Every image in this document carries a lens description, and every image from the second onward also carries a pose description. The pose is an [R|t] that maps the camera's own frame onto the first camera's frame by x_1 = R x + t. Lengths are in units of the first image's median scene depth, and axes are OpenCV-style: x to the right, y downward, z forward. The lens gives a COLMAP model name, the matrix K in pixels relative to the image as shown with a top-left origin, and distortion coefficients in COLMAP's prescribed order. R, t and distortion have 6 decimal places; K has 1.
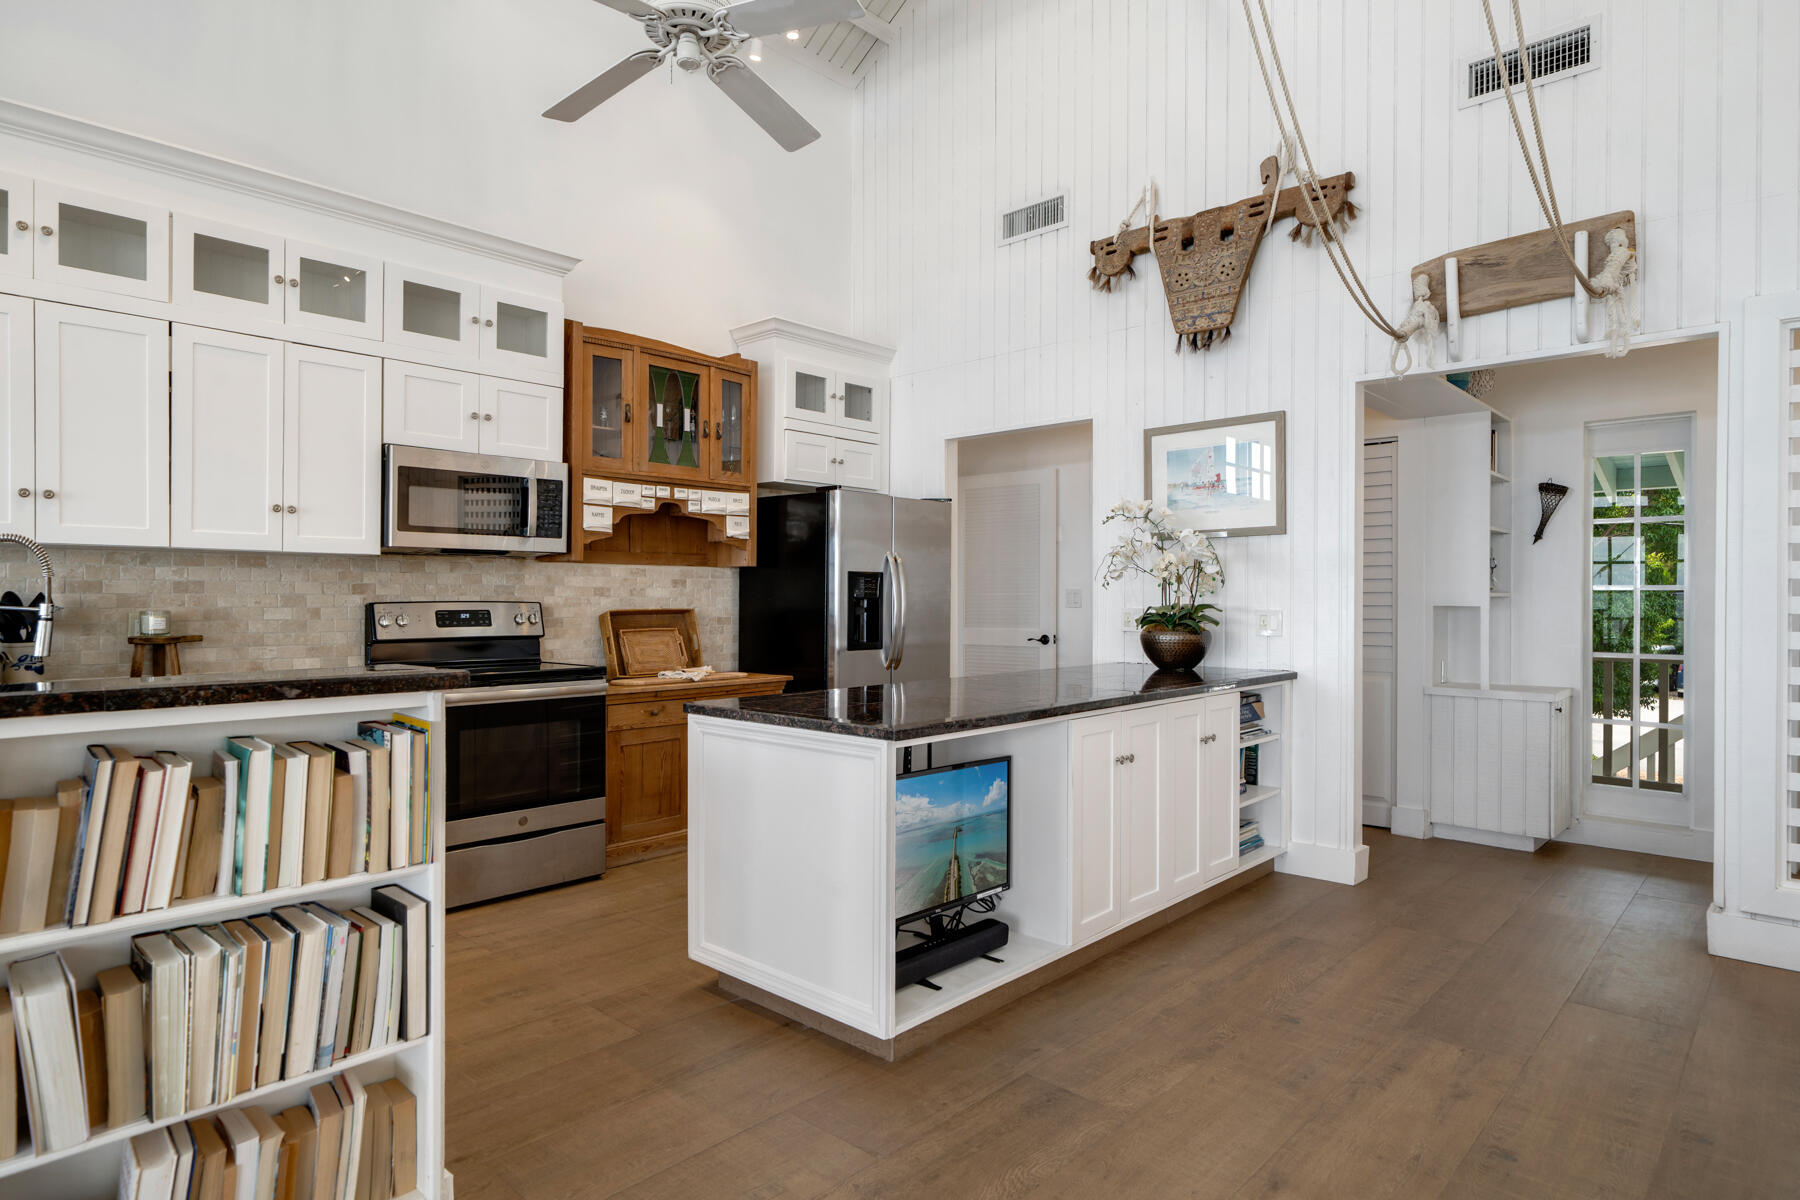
lens RADIAL K [[1001.1, 0, 902.4], [0, 1001.1, 602.0], [0, 0, 1]] dist [-0.005604, -0.001014]
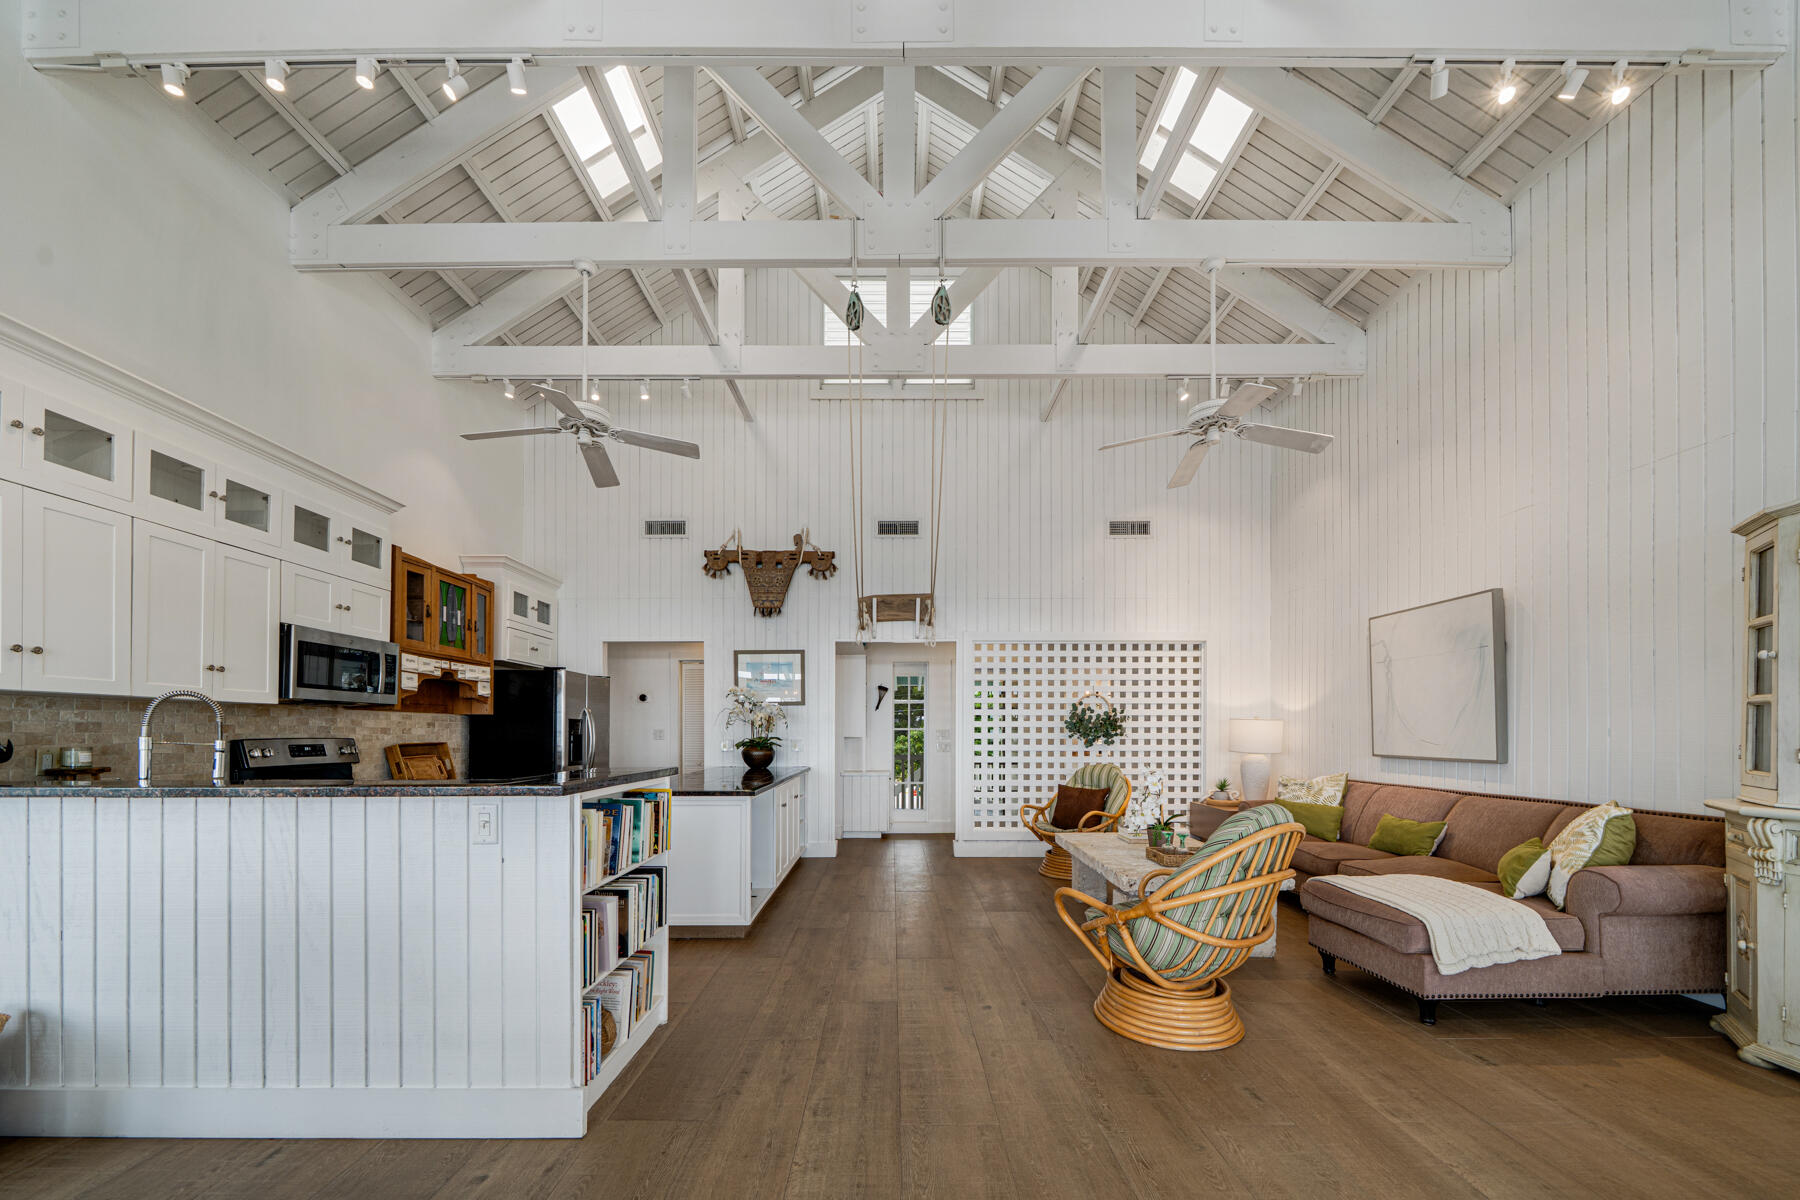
lens RADIAL K [[638.6, 0, 897.0], [0, 638.6, 732.2], [0, 0, 1]] dist [0.000036, 0.000015]
pose [[0.736599, -0.000935, 0.676329, -0.410581], [0.005270, 0.999977, -0.004357, -0.000466], [-0.676309, 0.006774, 0.736587, -0.177839]]
